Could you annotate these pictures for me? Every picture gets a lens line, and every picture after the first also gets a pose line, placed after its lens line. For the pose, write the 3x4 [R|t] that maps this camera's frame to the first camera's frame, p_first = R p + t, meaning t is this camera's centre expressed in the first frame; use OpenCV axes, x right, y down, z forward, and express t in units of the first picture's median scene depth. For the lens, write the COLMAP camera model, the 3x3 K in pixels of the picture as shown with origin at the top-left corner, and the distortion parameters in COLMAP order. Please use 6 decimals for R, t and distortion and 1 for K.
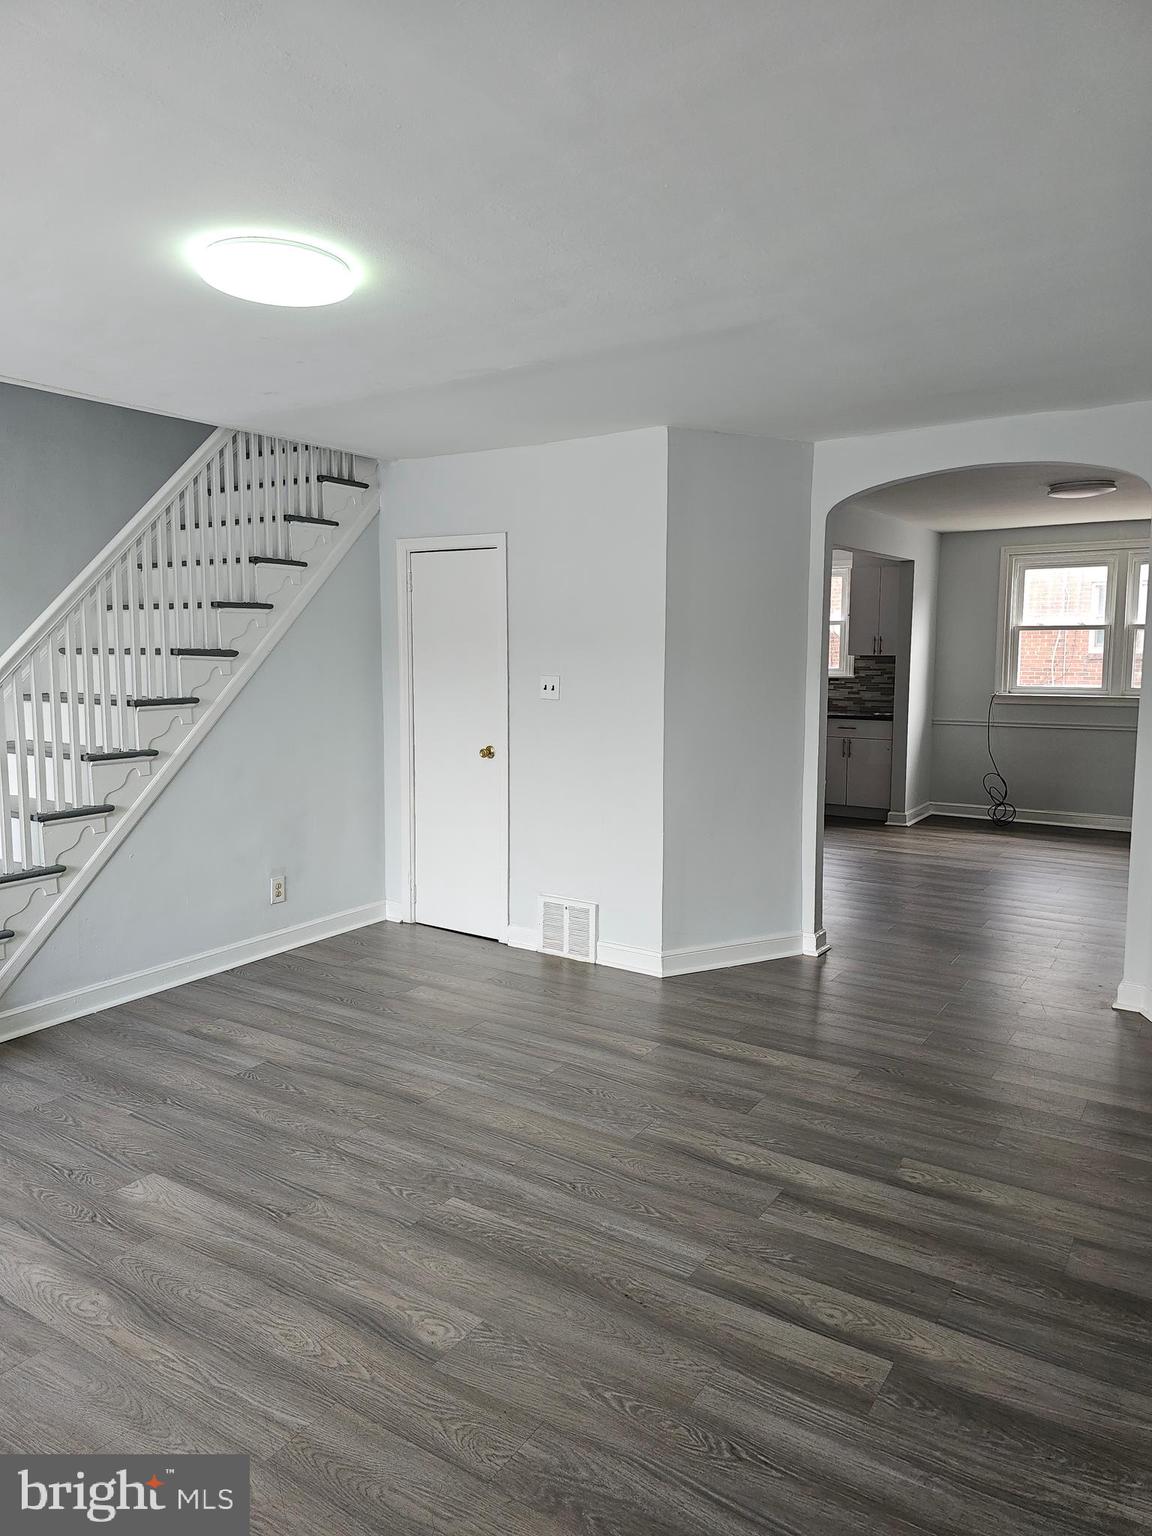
lens RADIAL K [[1028.7, 0, 583.4], [0, 1028.7, 756.4], [0, 0, 1]] dist [0.070232, -0.063420]
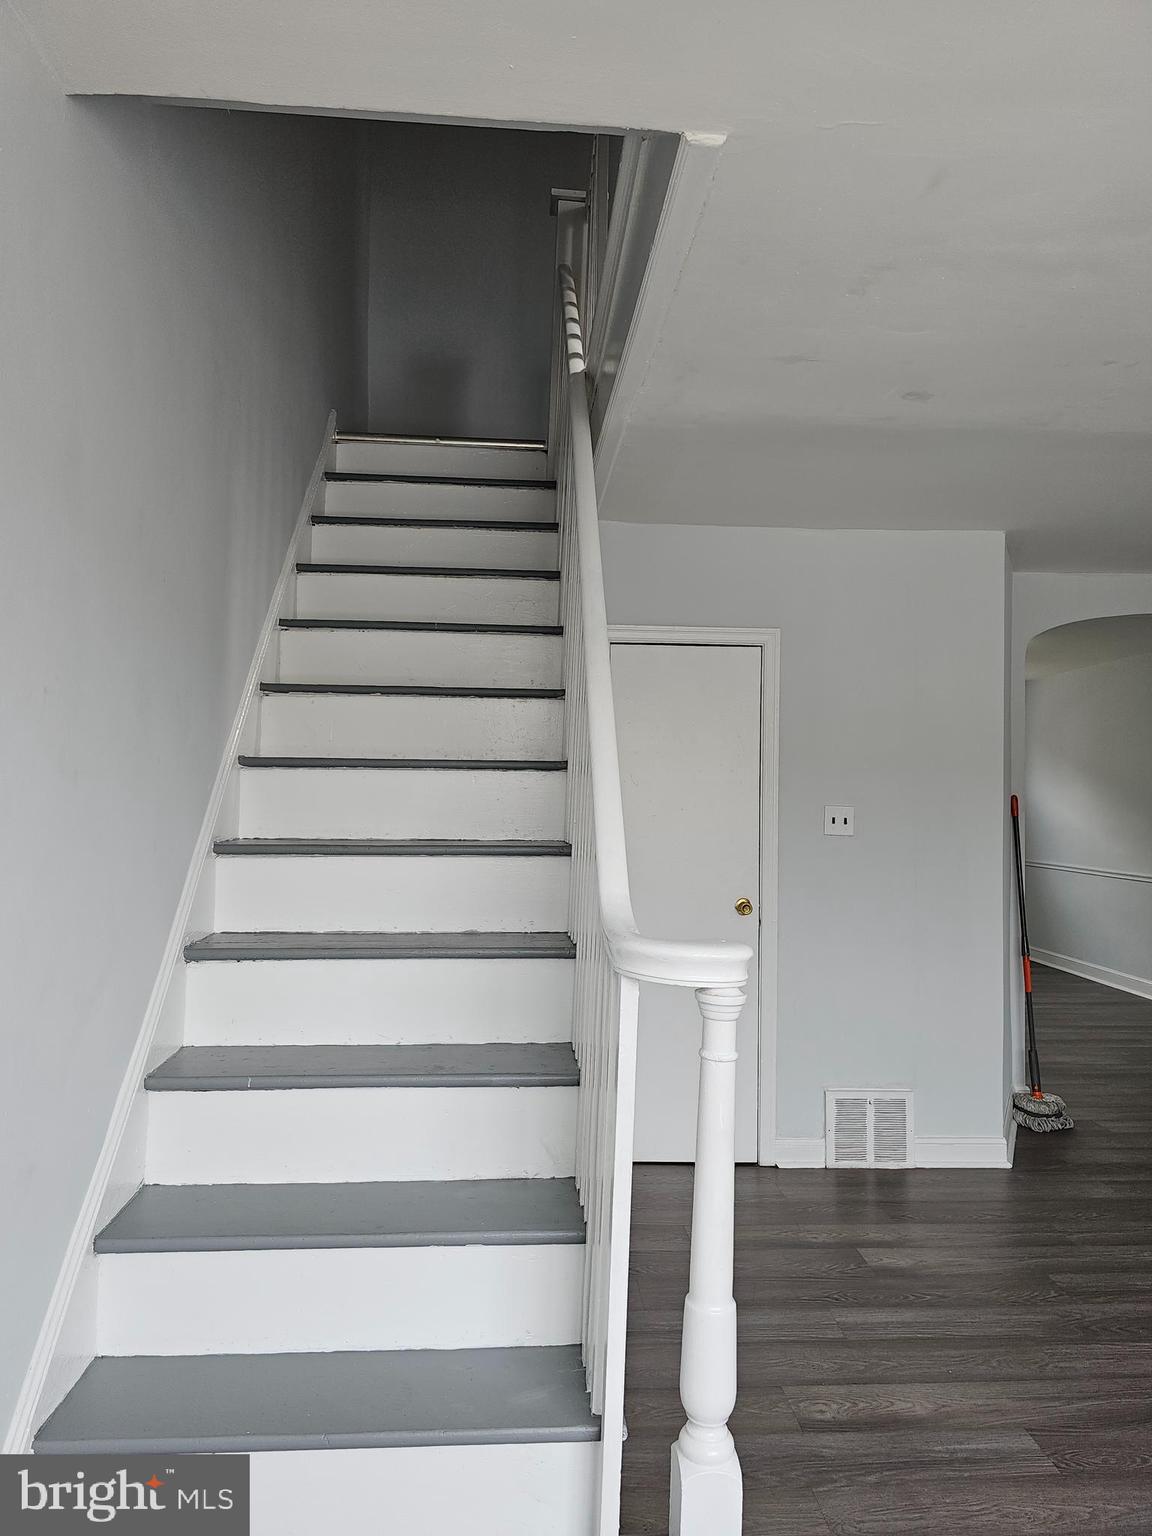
lens RADIAL K [[1045.4, 0, 577.0], [0, 1045.4, 761.6], [0, 0, 1]] dist [0.056897, -0.042264]
pose [[0.793872, 0.028255, 0.607429, -0.827243], [0.053908, 0.991717, -0.116585, -0.033478], [-0.605691, 0.125299, 0.785773, 0.567484]]
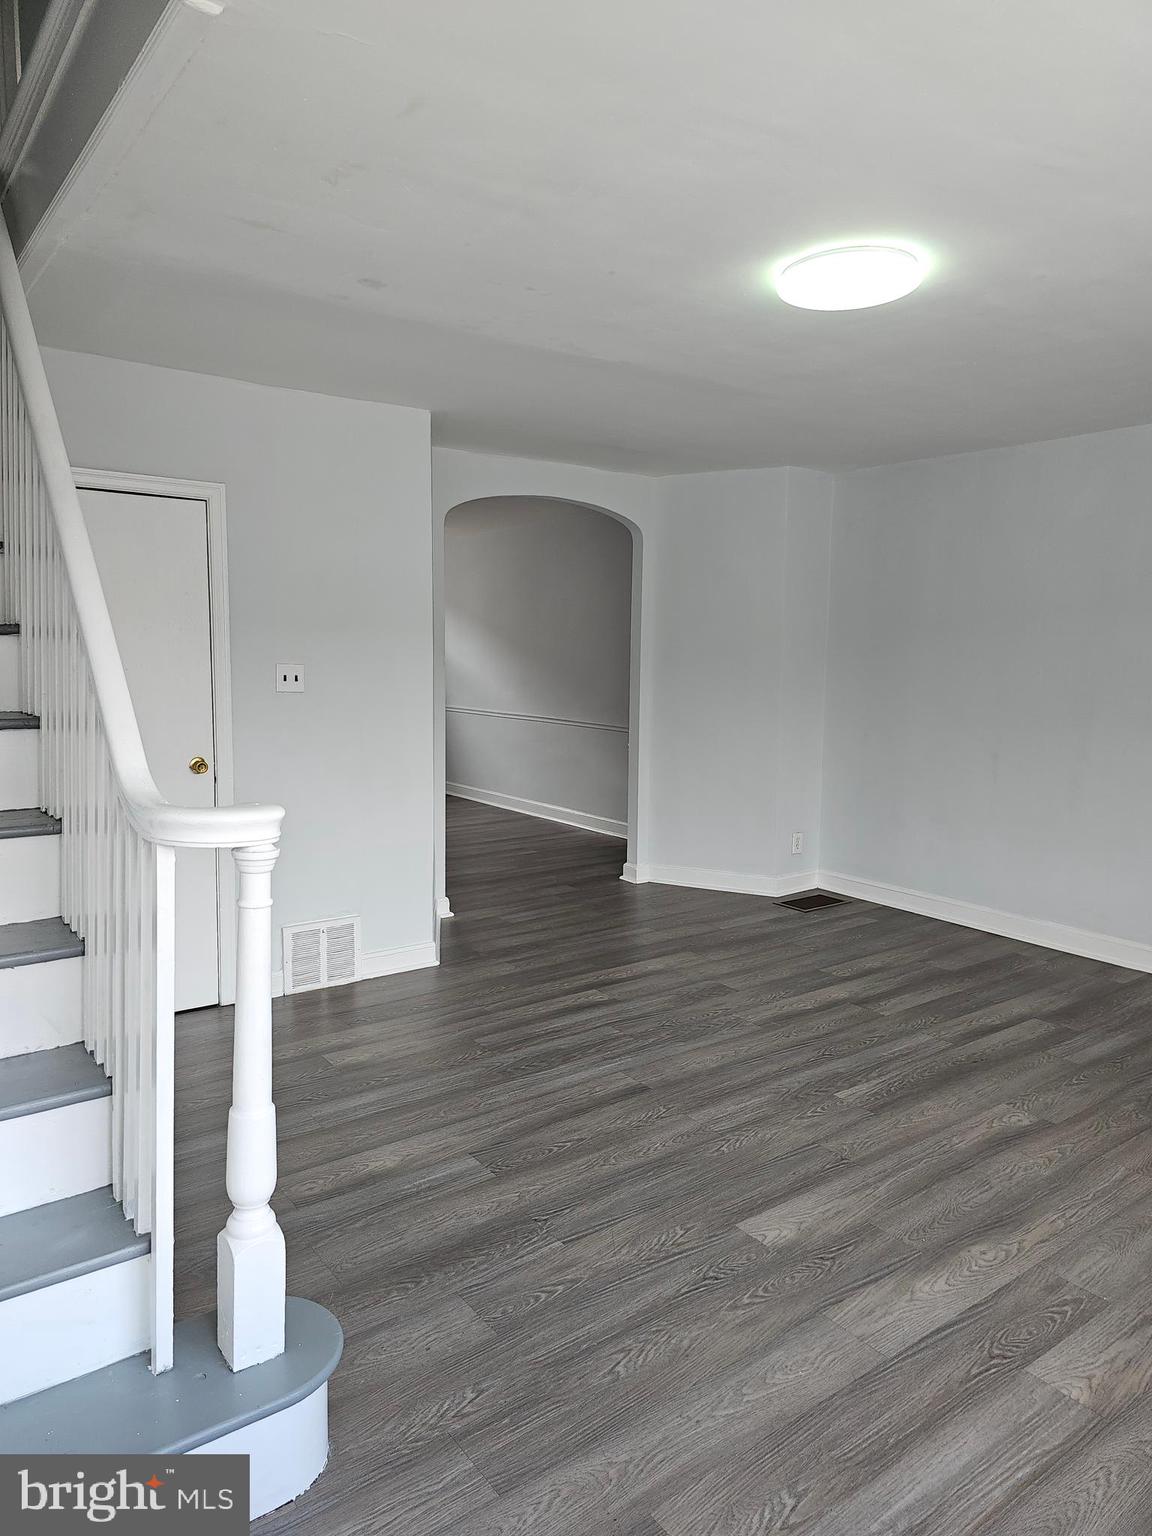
lens RADIAL K [[1033.2, 0, 593.6], [0, 1033.2, 754.8], [0, 0, 1]] dist [0.072691, -0.072749]
pose [[0.338856, -0.094479, 0.936083, -0.898212], [0.092075, 0.993499, 0.066944, -0.045811], [-0.936322, 0.063505, 0.345352, 0.568837]]
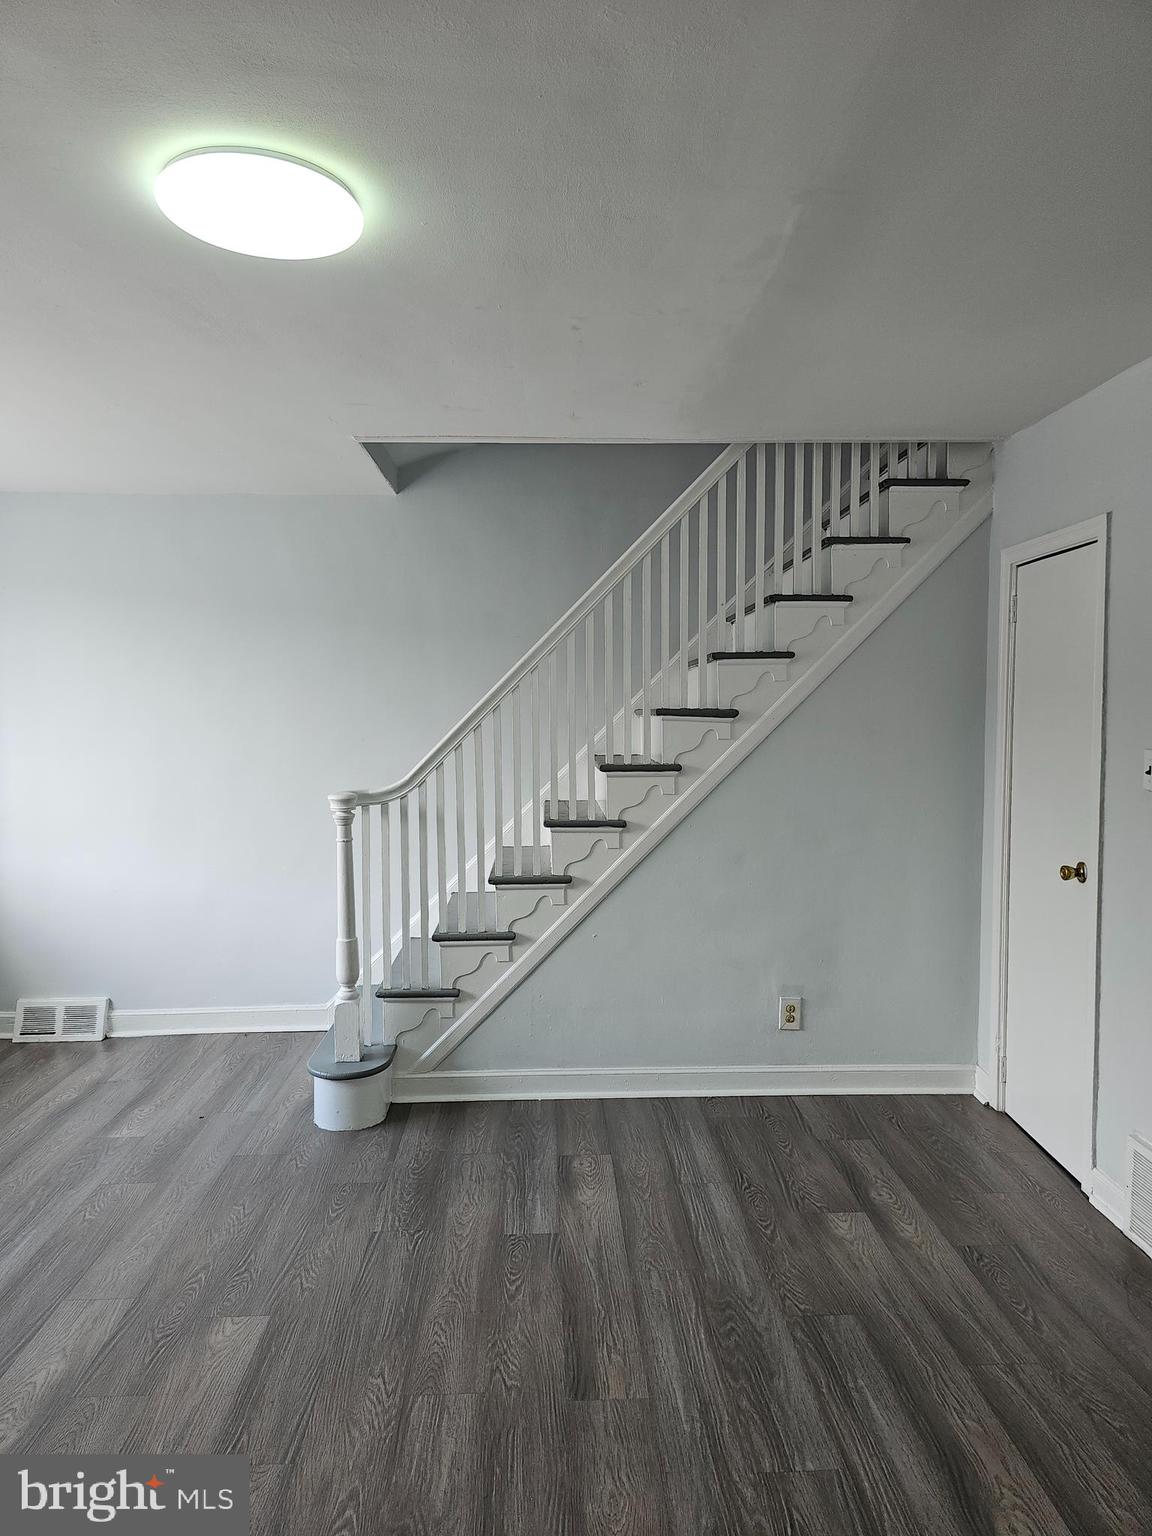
lens RADIAL K [[1028.7, 0, 583.4], [0, 1028.7, 756.4], [0, 0, 1]] dist [0.070232, -0.063420]
pose [[0.577187, 0.033762, -0.815914, 0.302673], [-0.085864, 0.996116, -0.019523, -0.044180], [0.812085, 0.081326, 0.577844, 0.492455]]
